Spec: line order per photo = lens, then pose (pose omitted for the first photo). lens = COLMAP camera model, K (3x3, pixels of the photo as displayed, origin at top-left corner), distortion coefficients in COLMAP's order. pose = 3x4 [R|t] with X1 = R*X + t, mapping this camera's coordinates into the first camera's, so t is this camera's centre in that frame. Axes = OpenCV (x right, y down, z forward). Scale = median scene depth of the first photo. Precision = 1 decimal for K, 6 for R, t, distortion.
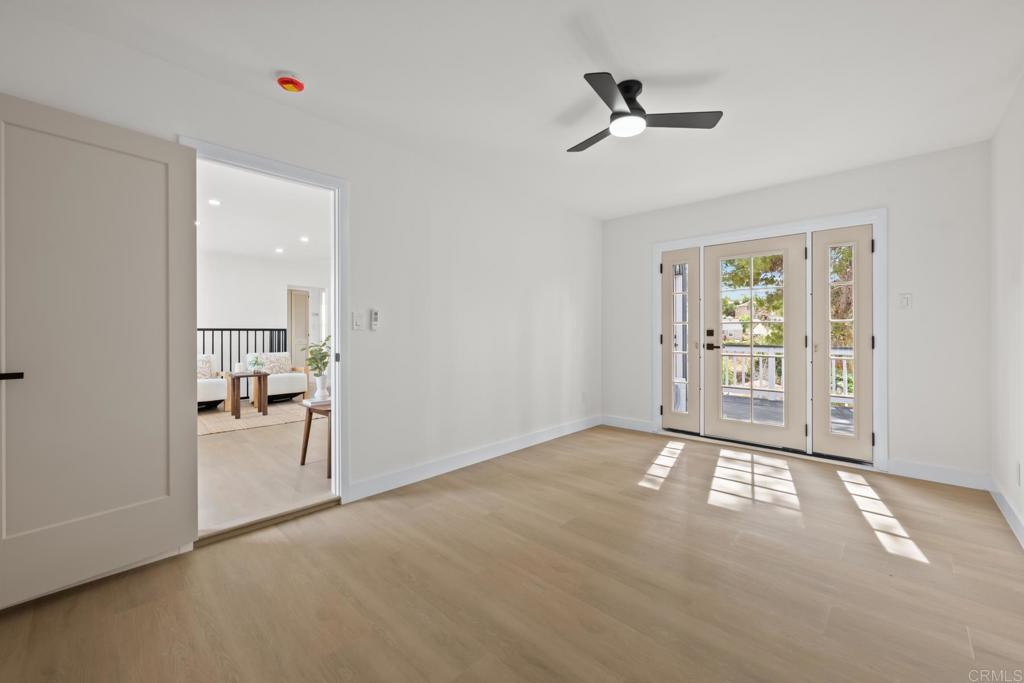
lens RADIAL K [[404.1, 0, 513.1], [0, 404.1, 336.2], [0, 0, 1]] dist [0.002422, 0.000454]
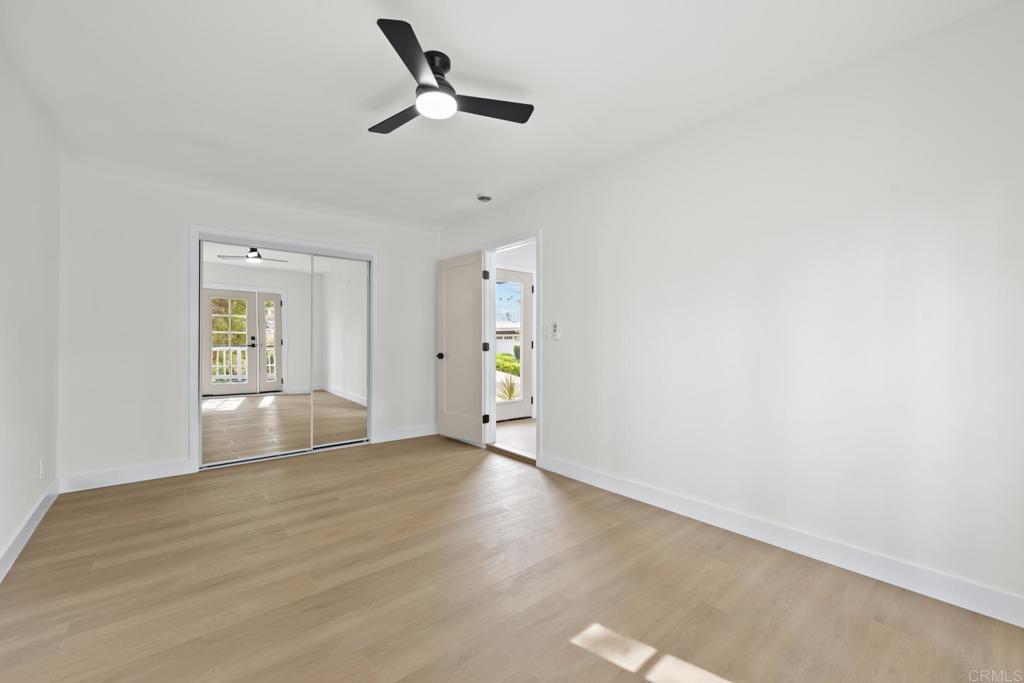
lens RADIAL K [[404.1, 0, 513.6], [0, 404.1, 342.6], [0, 0, 1]] dist [0.002422, 0.000454]
pose [[-0.086238, 0.000687, -0.996274, 1.000002], [-0.020550, 0.999786, 0.002468, -0.005888], [0.996063, 0.020686, -0.086206, 1.085996]]
